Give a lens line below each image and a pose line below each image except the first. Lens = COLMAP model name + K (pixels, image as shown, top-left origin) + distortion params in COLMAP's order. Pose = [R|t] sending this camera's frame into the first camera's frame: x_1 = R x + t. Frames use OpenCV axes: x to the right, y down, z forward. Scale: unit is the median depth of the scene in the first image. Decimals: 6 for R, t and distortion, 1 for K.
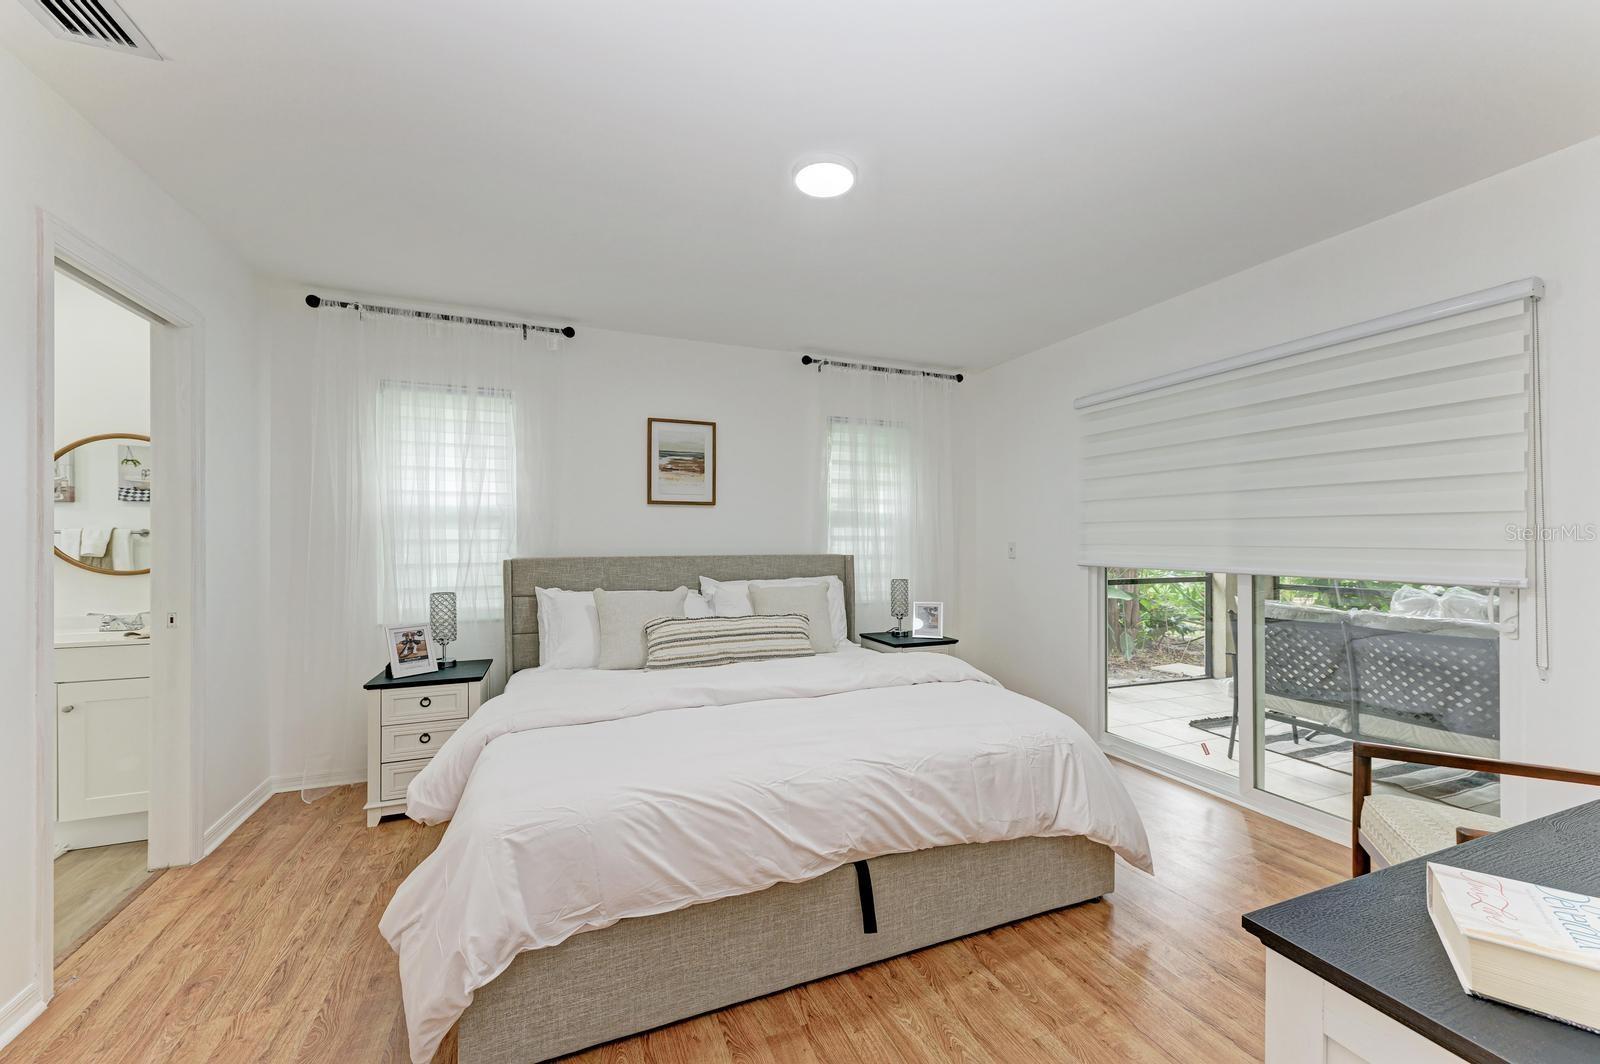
lens RADIAL K [[610.7, 0, 811.7], [0, 610.7, 542.1], [0, 0, 1]] dist [-0.000748, -0.000579]
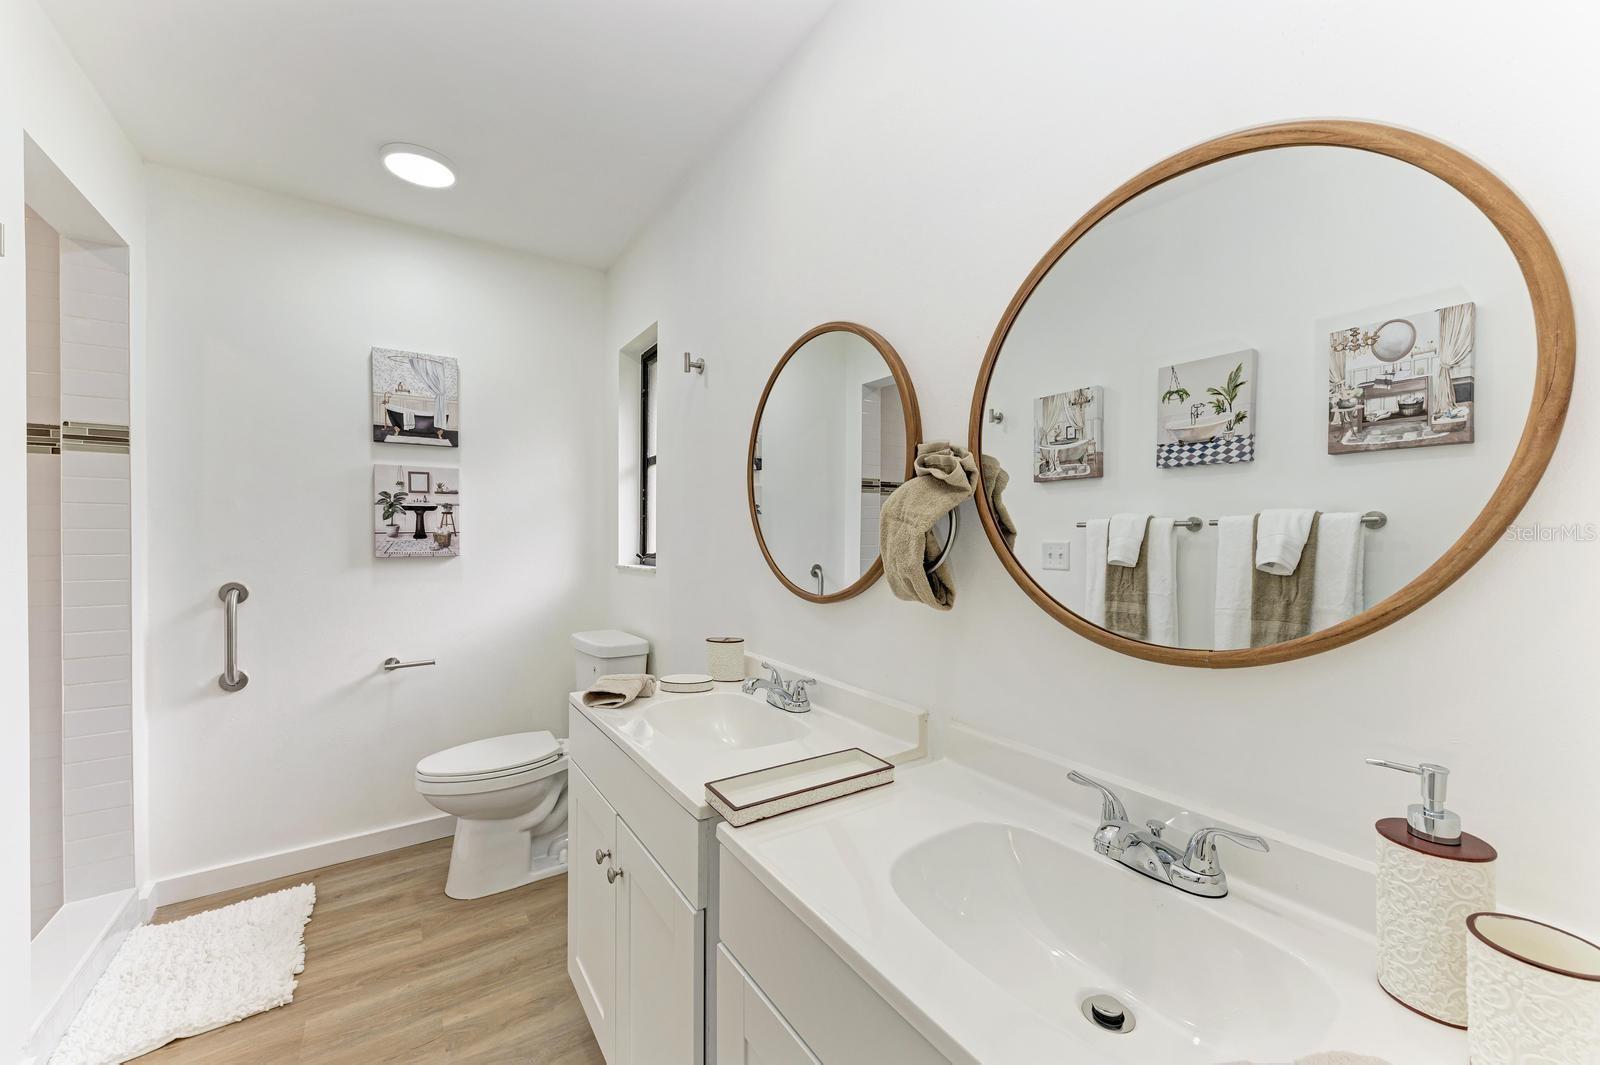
lens RADIAL K [[610.7, 0, 811.7], [0, 610.7, 542.6], [0, 0, 1]] dist [-0.000748, -0.000579]
pose [[0.215159, 0.009806, -0.976530, -0.658162], [-0.008666, 0.999929, 0.008132, -0.001044], [0.976541, 0.006713, 0.215229, 0.570952]]
